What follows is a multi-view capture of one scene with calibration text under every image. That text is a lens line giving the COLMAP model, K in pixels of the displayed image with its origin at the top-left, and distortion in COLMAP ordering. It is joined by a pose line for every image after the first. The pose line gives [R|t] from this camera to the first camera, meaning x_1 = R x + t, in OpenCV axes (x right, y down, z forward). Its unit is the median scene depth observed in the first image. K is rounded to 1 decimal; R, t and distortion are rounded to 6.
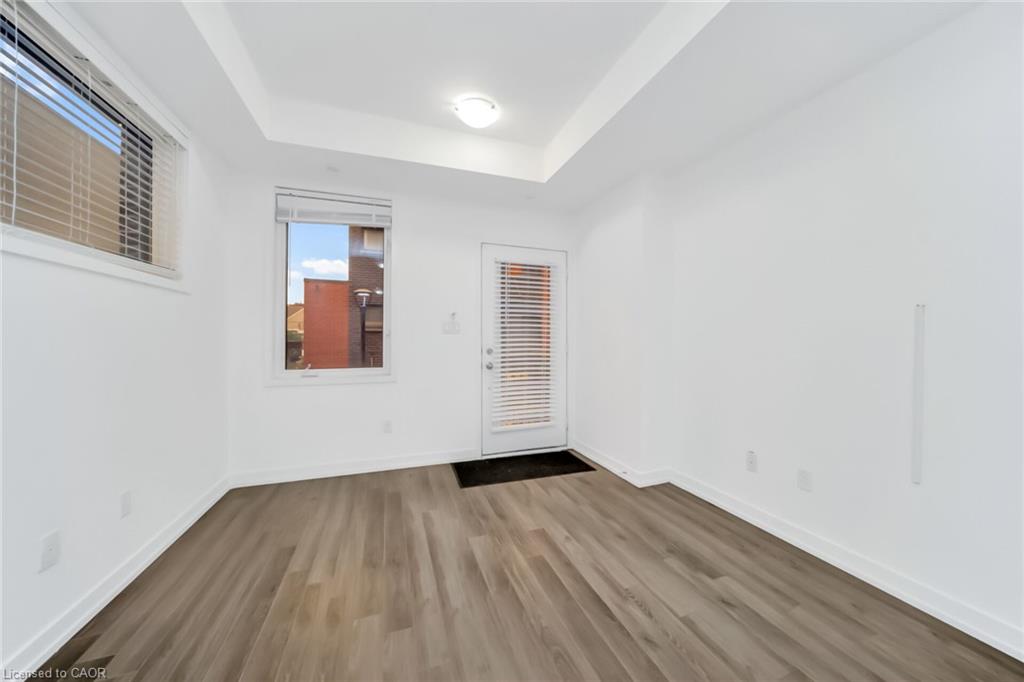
lens RADIAL K [[370.6, 0, 510.9], [0, 370.6, 327.8], [0, 0, 1]] dist [-0.001043, 0.000185]
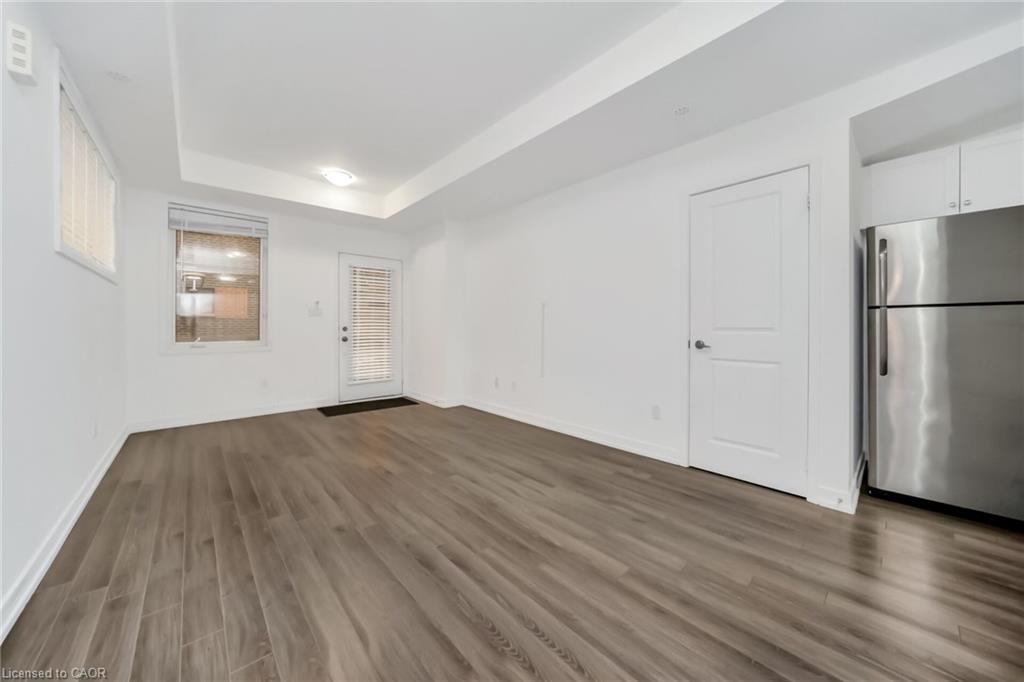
lens RADIAL K [[370.6, 0, 510.9], [0, 370.6, 327.8], [0, 0, 1]] dist [-0.001043, 0.000185]
pose [[0.922278, -0.003513, 0.386511, -0.022918], [-0.009388, 0.999460, 0.031484, 0.009750], [-0.386413, -0.032666, 0.921747, -0.632708]]
